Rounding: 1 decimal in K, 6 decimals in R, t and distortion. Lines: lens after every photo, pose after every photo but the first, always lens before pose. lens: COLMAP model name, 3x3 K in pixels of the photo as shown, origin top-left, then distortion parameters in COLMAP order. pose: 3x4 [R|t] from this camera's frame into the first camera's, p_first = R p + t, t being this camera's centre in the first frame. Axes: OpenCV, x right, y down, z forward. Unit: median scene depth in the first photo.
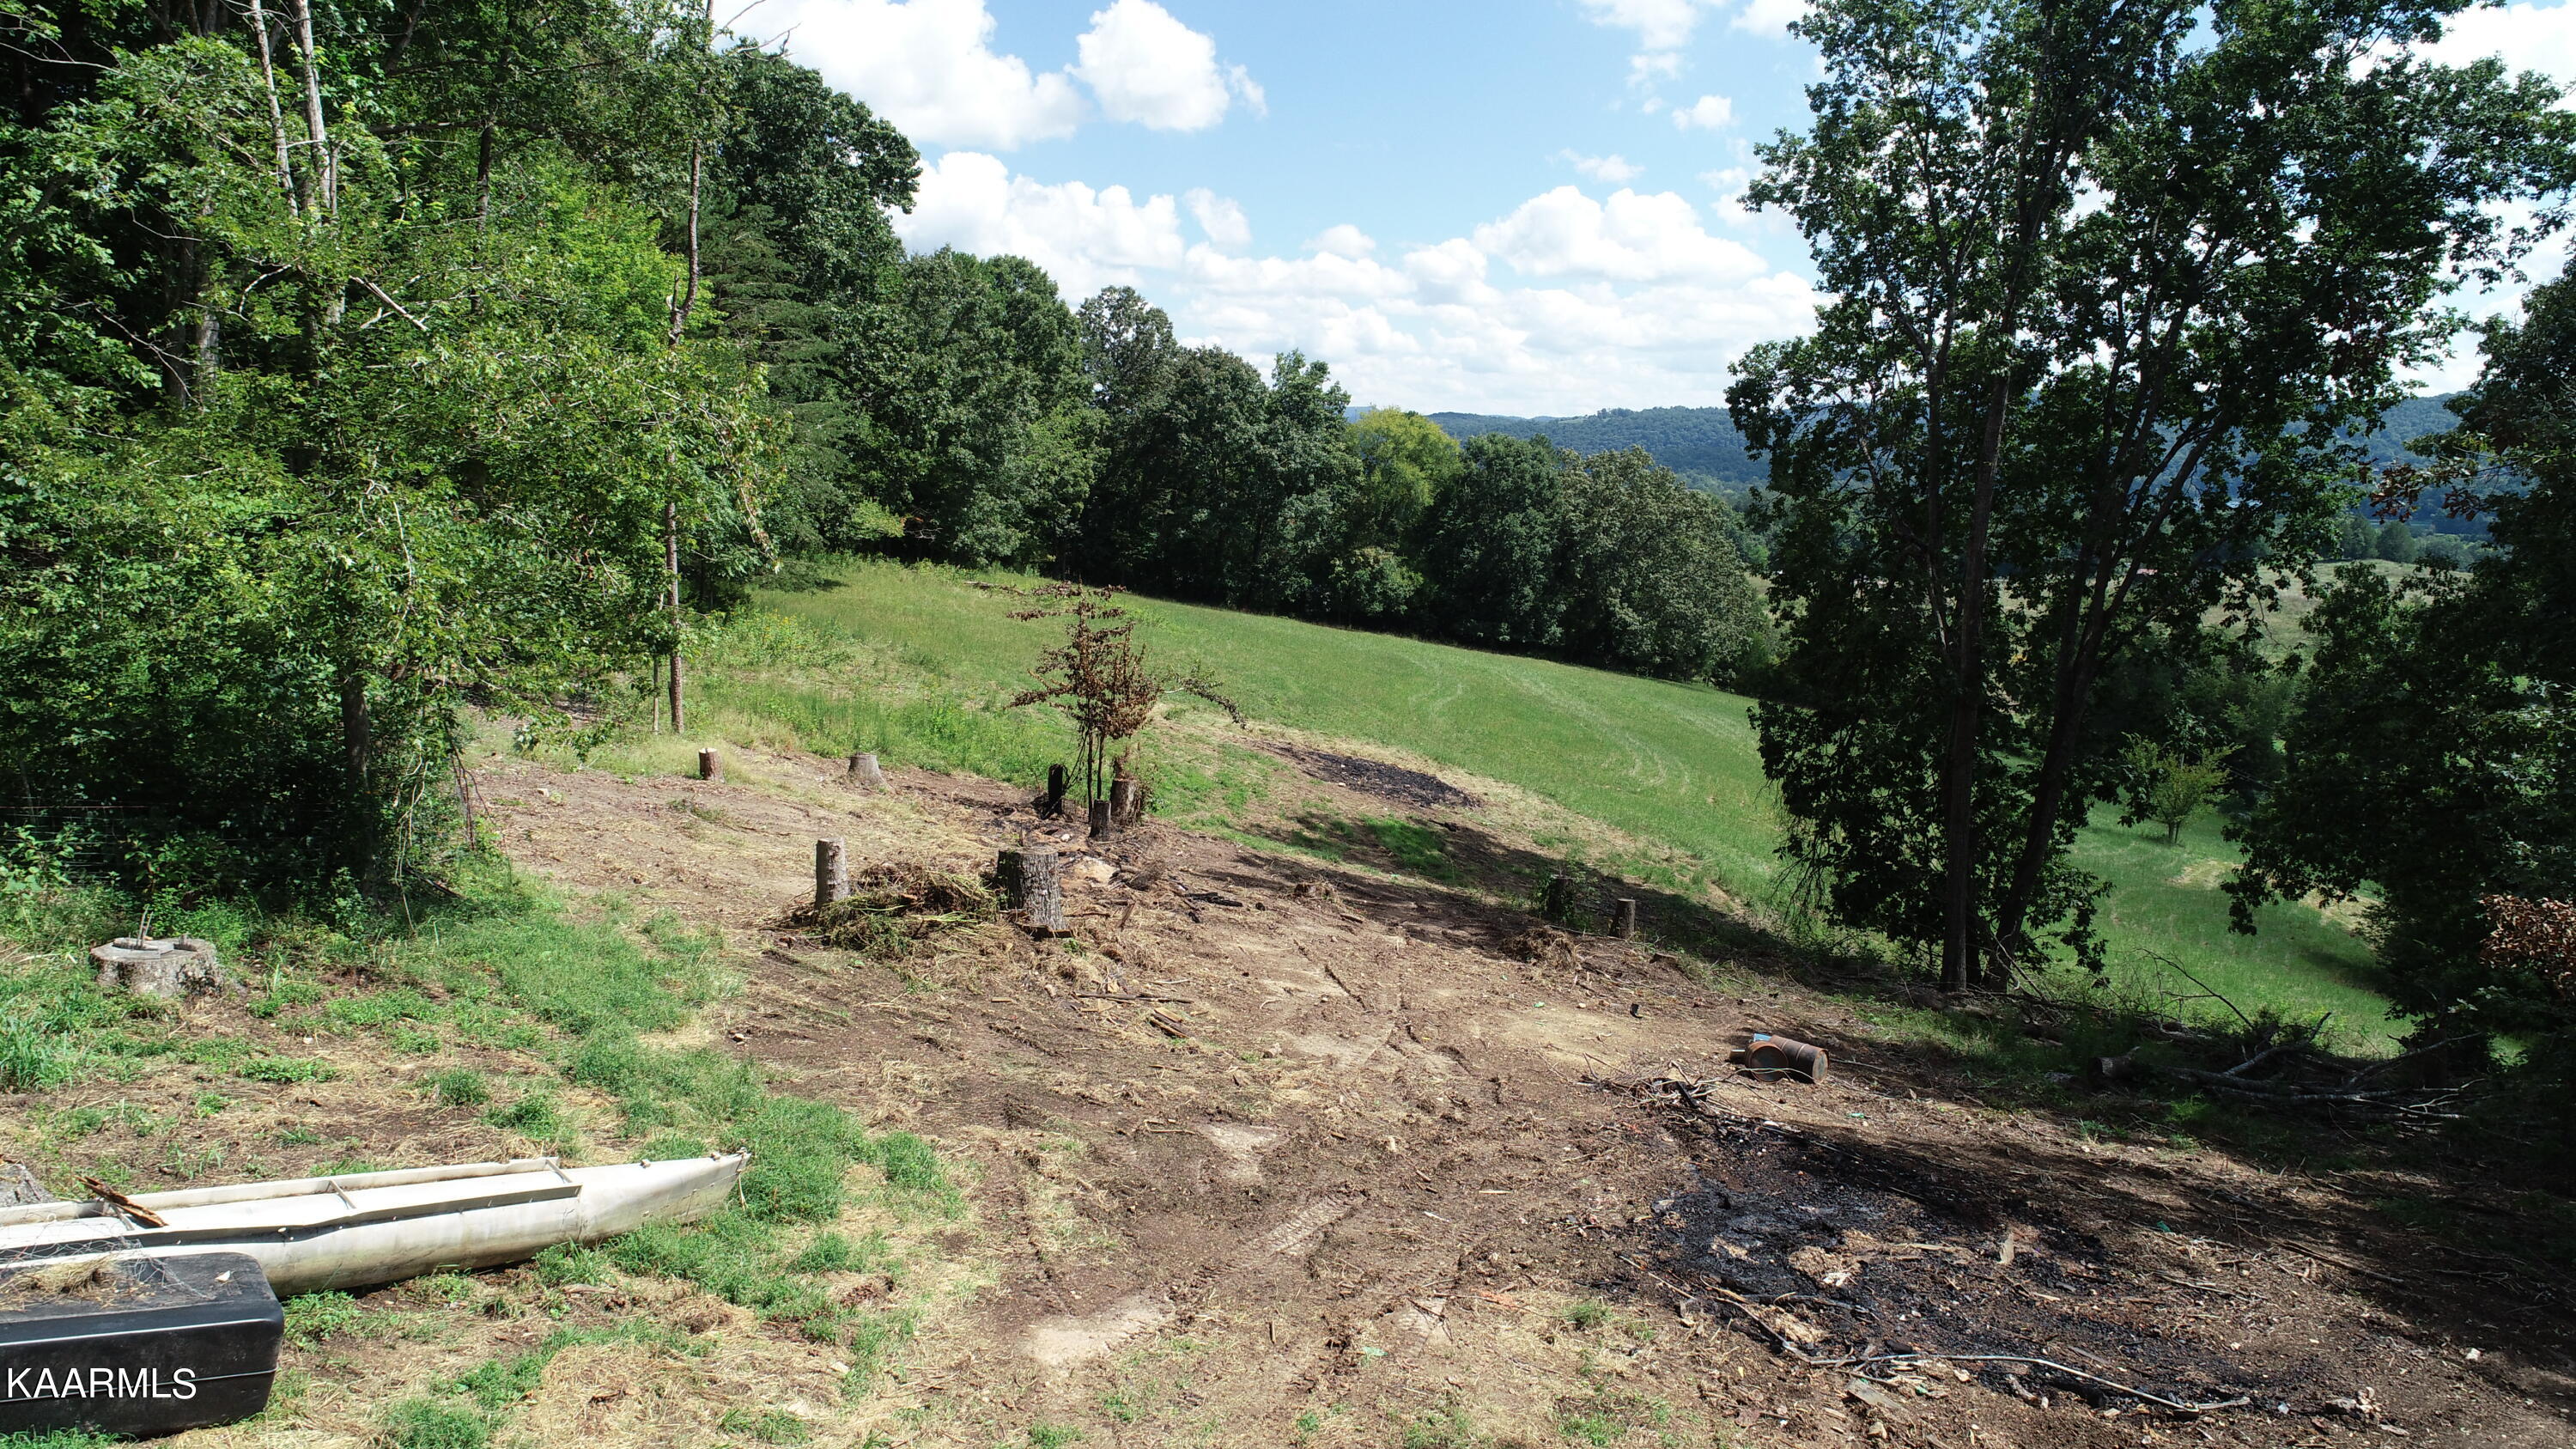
lens RADIAL K [[1721.7, 0, 1287.7], [0, 1721.7, 728.2], [0, 0, 1]] dist [-0.001331, -0.002045]
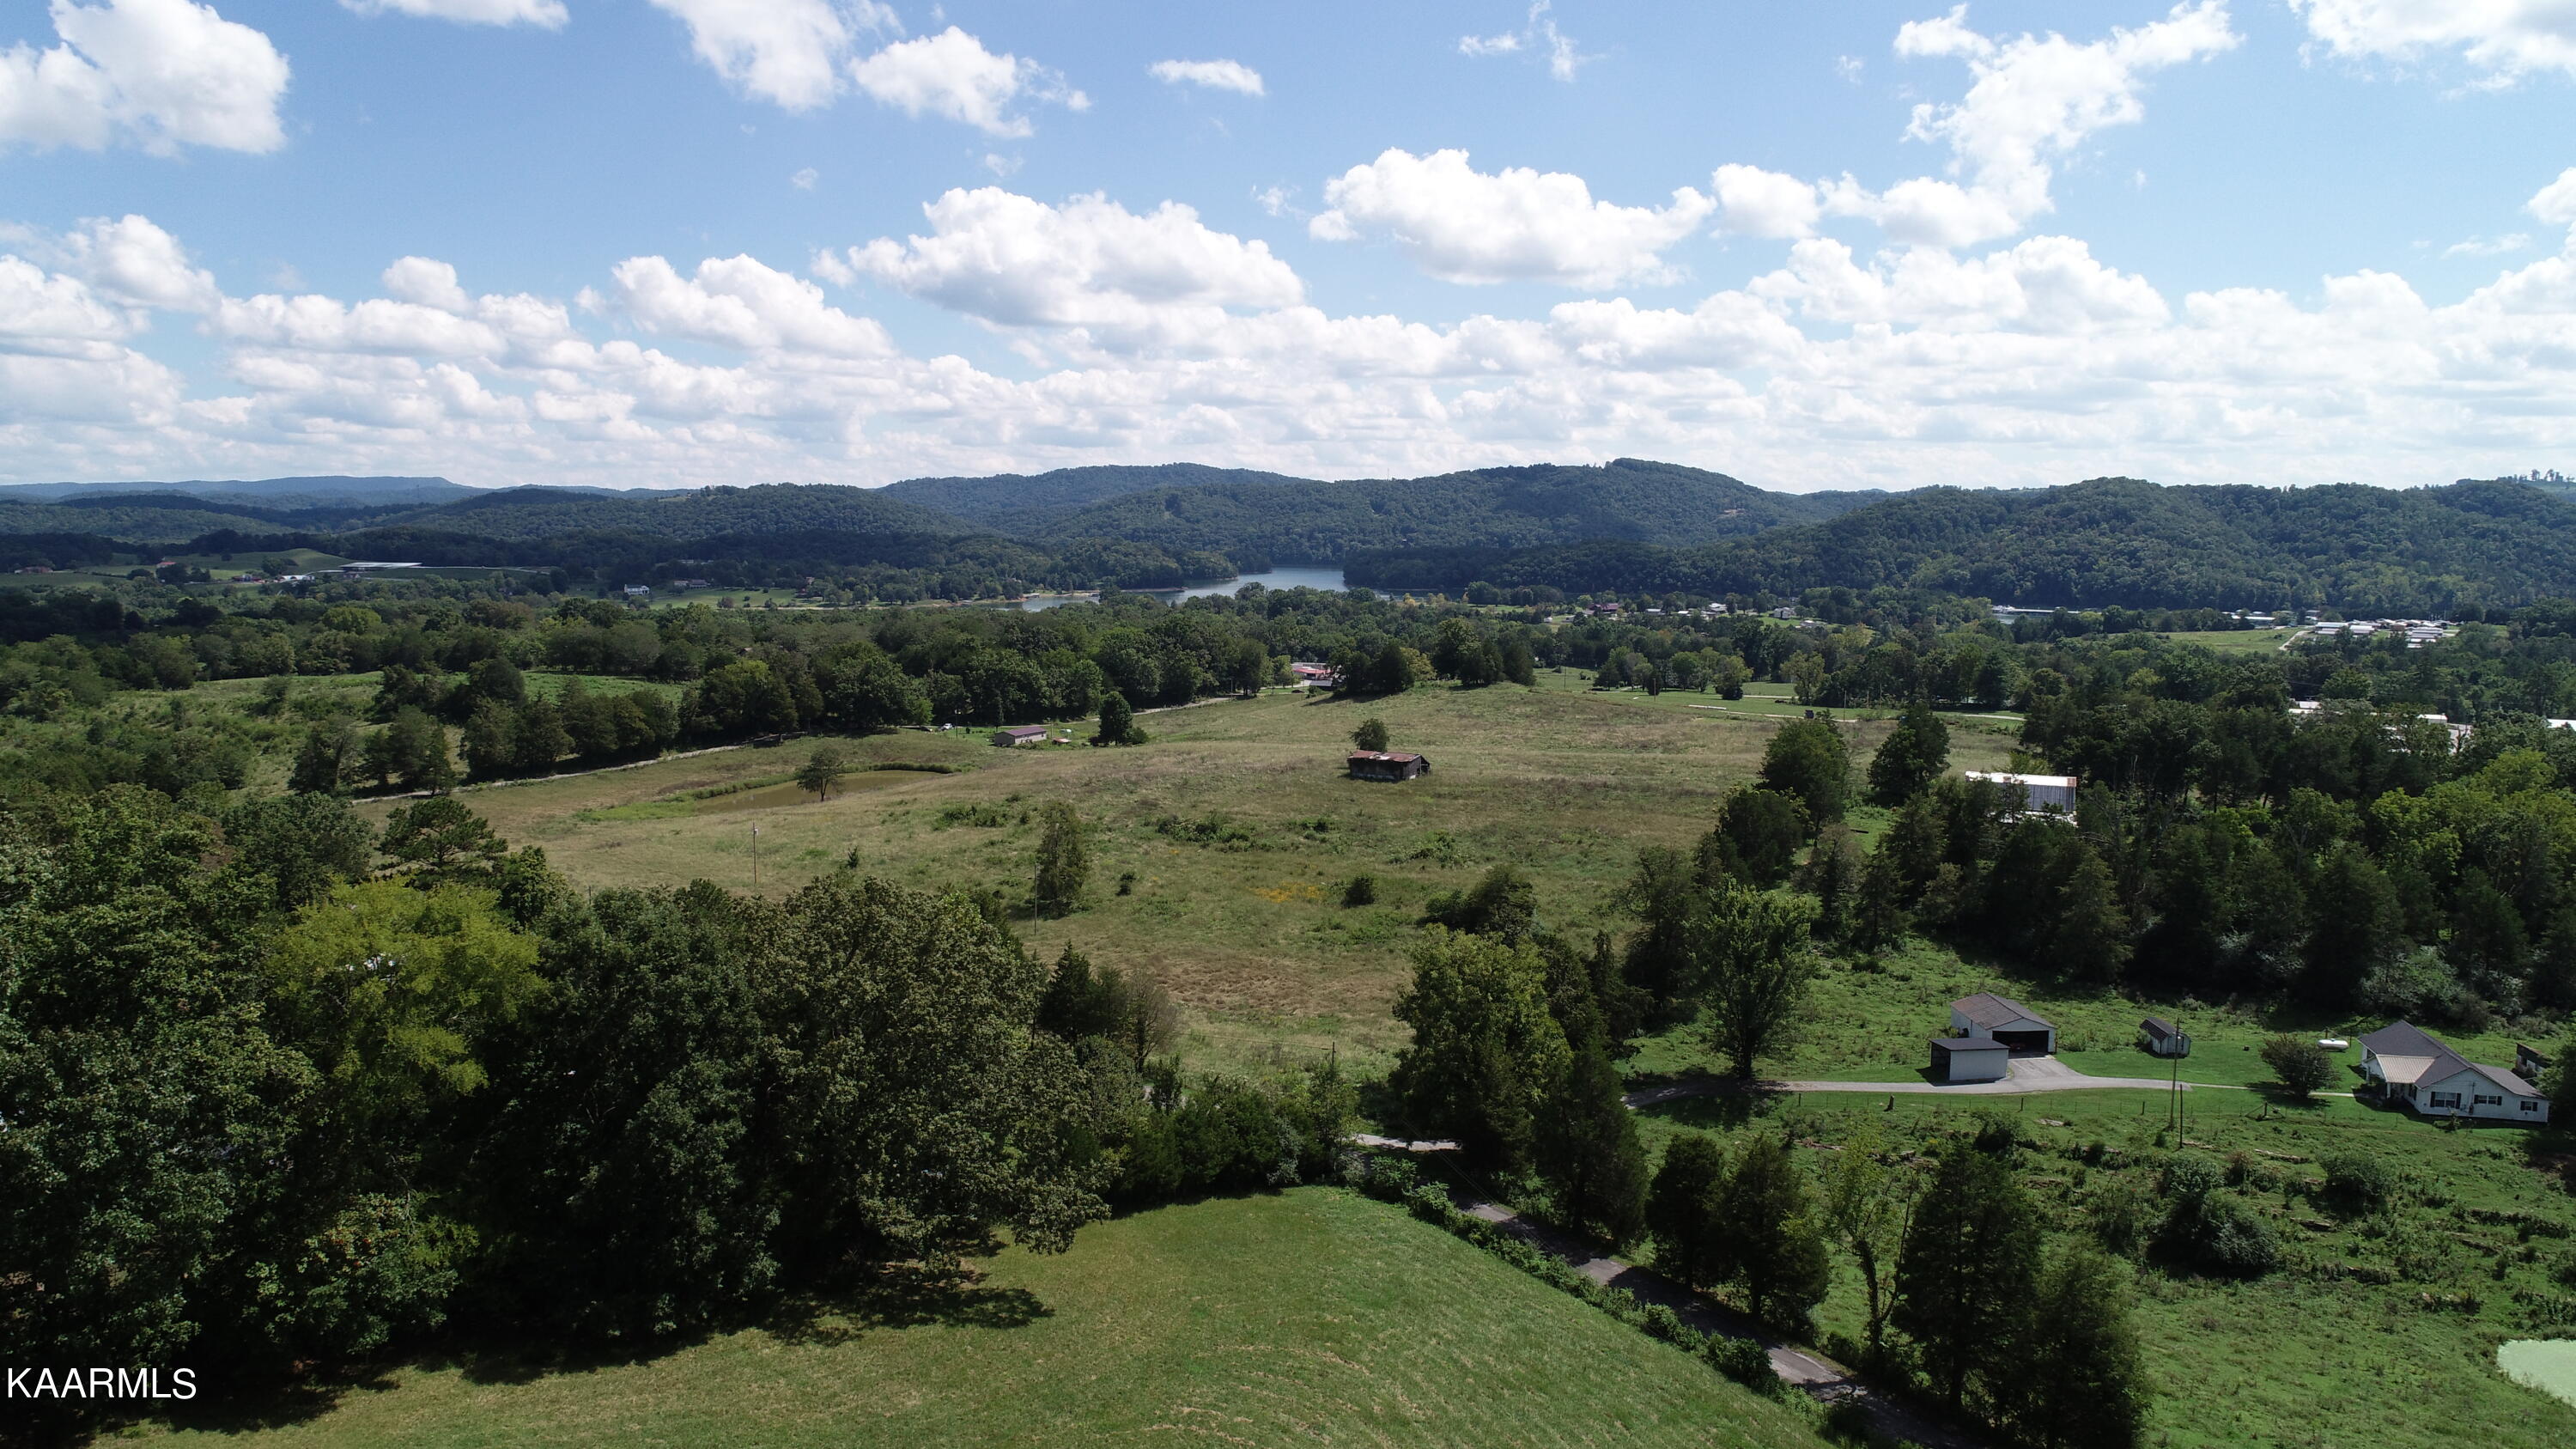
lens RADIAL K [[1719.1, 0, 1288.3], [0, 1719.1, 731.3], [0, 0, 1]] dist [-0.002085, -0.002027]
pose [[0.877299, -0.070052, 0.474804, 0.060924], [0.087159, 0.996095, -0.014081, -0.207677], [-0.471963, 0.053737, 0.879979, 0.472706]]
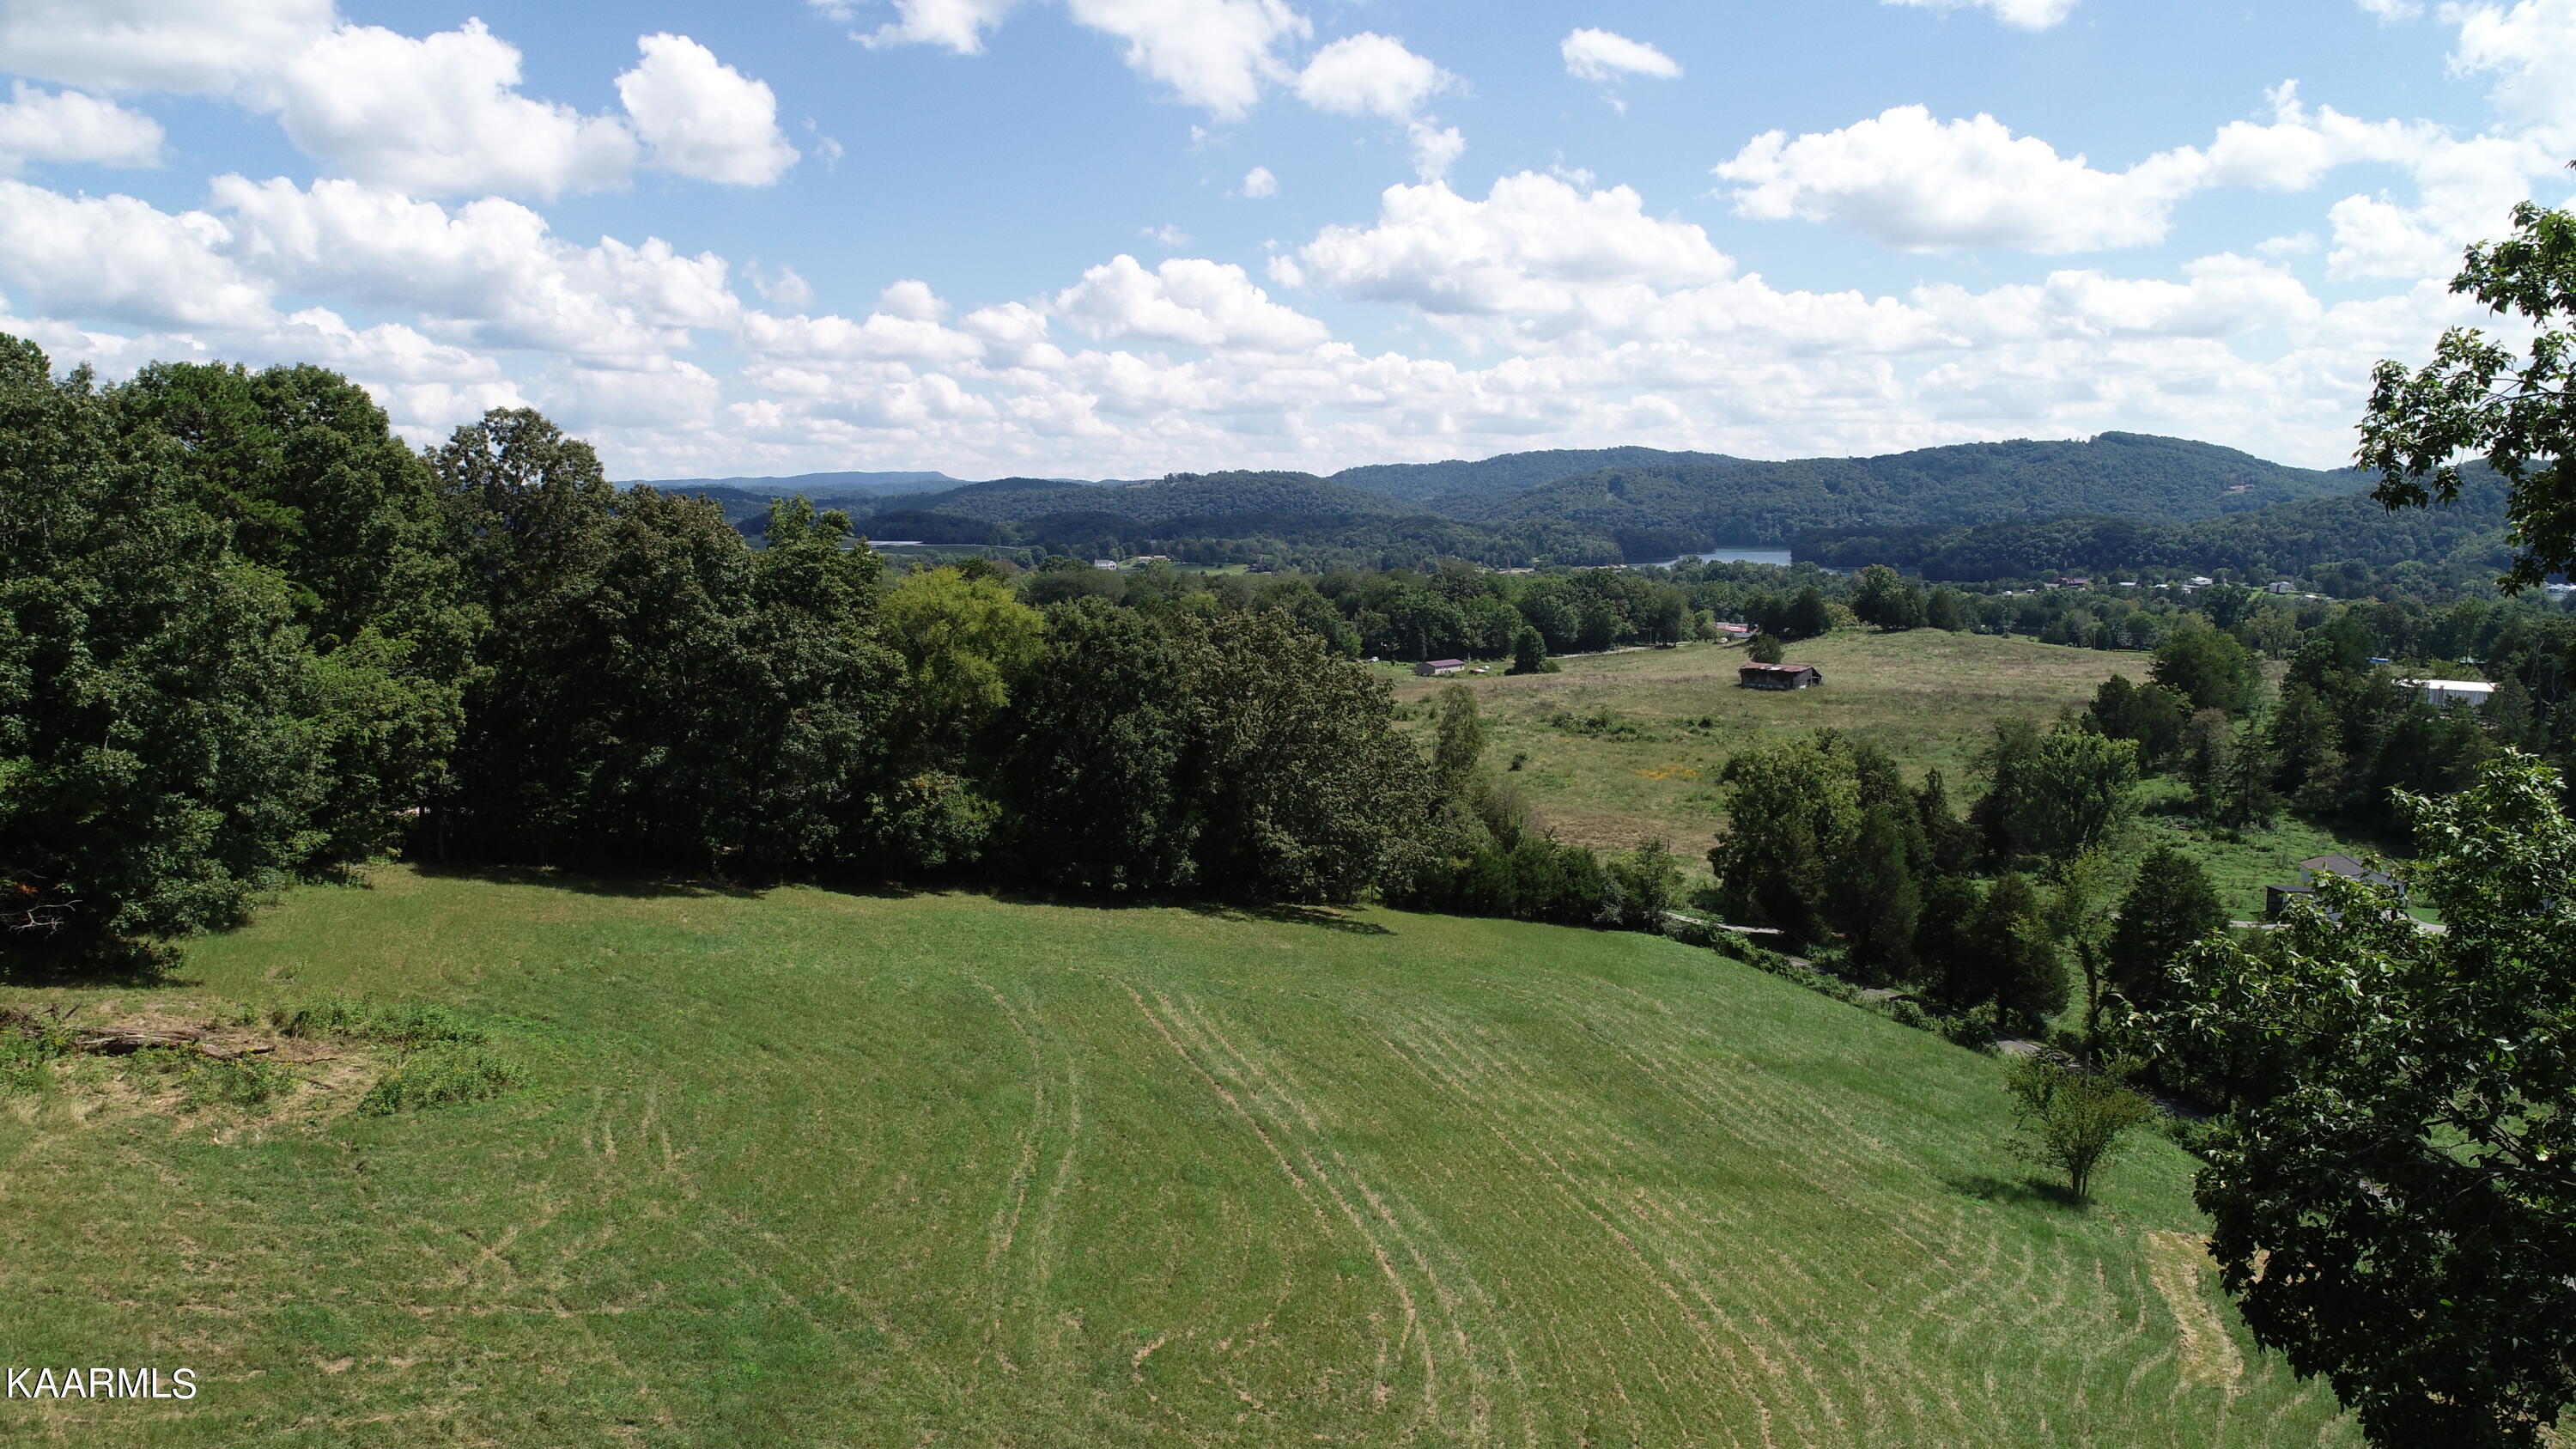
lens RADIAL K [[1721.7, 0, 1287.7], [0, 1721.7, 728.2], [0, 0, 1]] dist [-0.001331, -0.002045]
pose [[0.970035, -0.047834, 0.238208, 0.026200], [0.056147, 0.998023, -0.028235, -0.096212], [-0.236387, 0.040764, 0.970804, 0.286684]]
